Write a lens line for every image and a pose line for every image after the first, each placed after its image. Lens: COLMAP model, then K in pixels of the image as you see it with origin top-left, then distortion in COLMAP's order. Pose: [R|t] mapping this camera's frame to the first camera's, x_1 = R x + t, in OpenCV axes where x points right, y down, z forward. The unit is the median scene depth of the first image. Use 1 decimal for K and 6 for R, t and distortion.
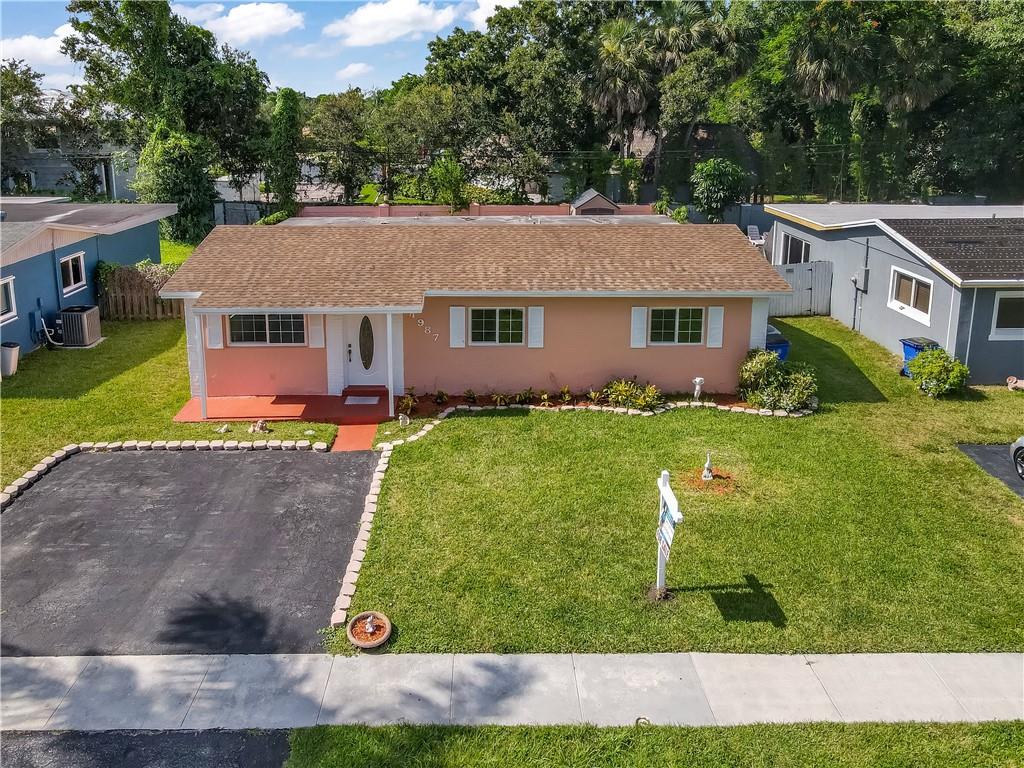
lens RADIAL K [[800.0, 0, 482.7], [0, 800.0, 271.4], [0, 0, 1]] dist [0.013275, 0.010362]
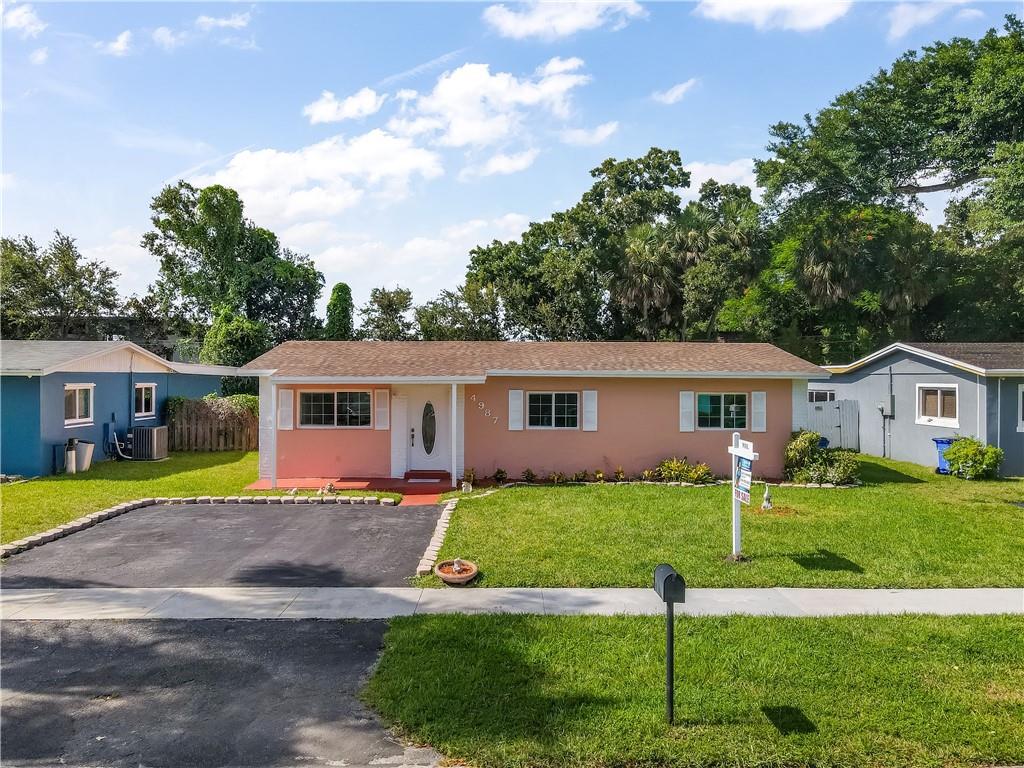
lens RADIAL K [[763.0, 0, 507.1], [0, 763.0, 387.9], [0, 0, 1]] dist [0.003272, 0.023520]
pose [[0.999986, 0.002826, 0.004383, -0.047579], [-0.001934, 0.981509, -0.191405, 0.234564], [-0.004843, 0.191394, 0.981501, 0.004680]]
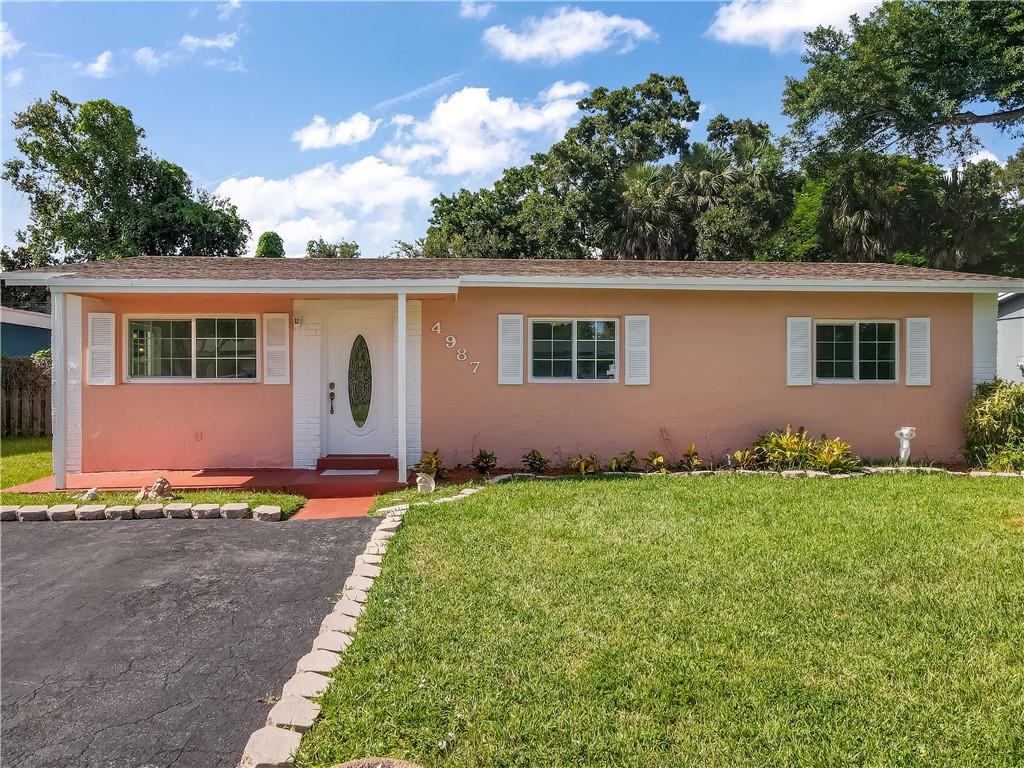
lens RADIAL K [[763.0, 0, 507.5], [0, 763.0, 383.1], [0, 0, 1]] dist [0.003272, 0.023520]
pose [[0.998610, -0.001854, 0.052670, -0.064838], [0.012243, 0.980204, -0.197614, 0.210736], [-0.051261, 0.197984, 0.978864, 0.435522]]
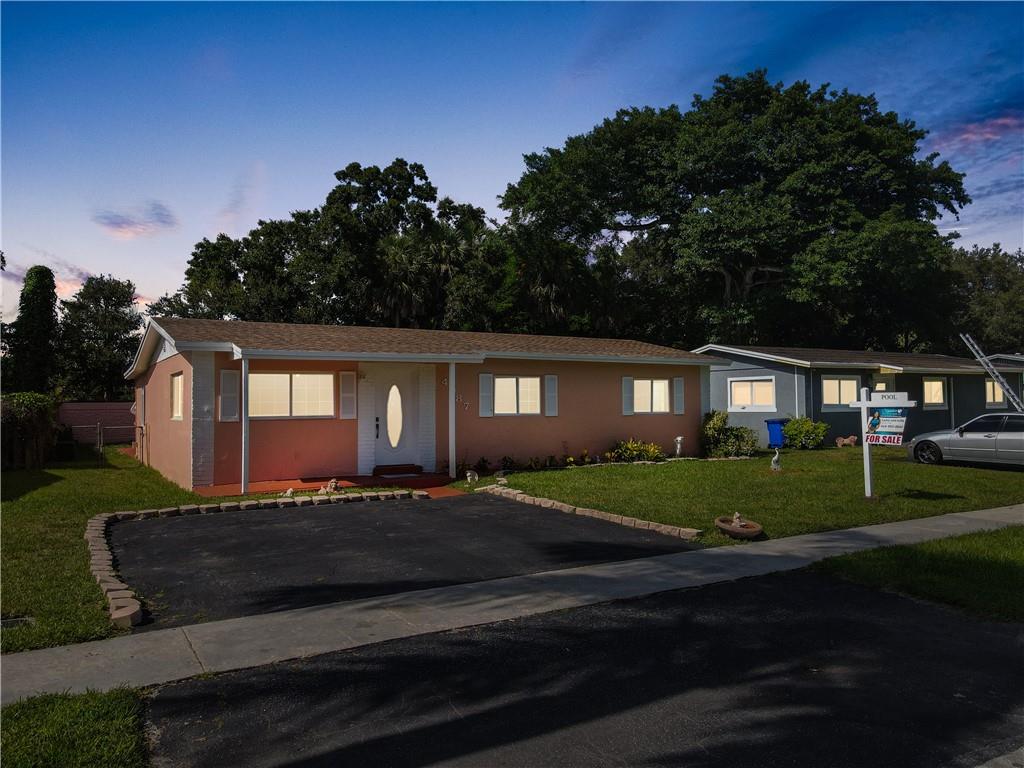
lens RADIAL K [[763.0, 0, 513.3], [0, 763.0, 381.9], [0, 0, 1]] dist [0.003272, 0.023520]
pose [[0.858129, 0.007492, 0.513380, -0.487946], [0.115641, 0.971382, -0.207472, 0.253951], [-0.500242, 0.237405, 0.832704, 0.195728]]
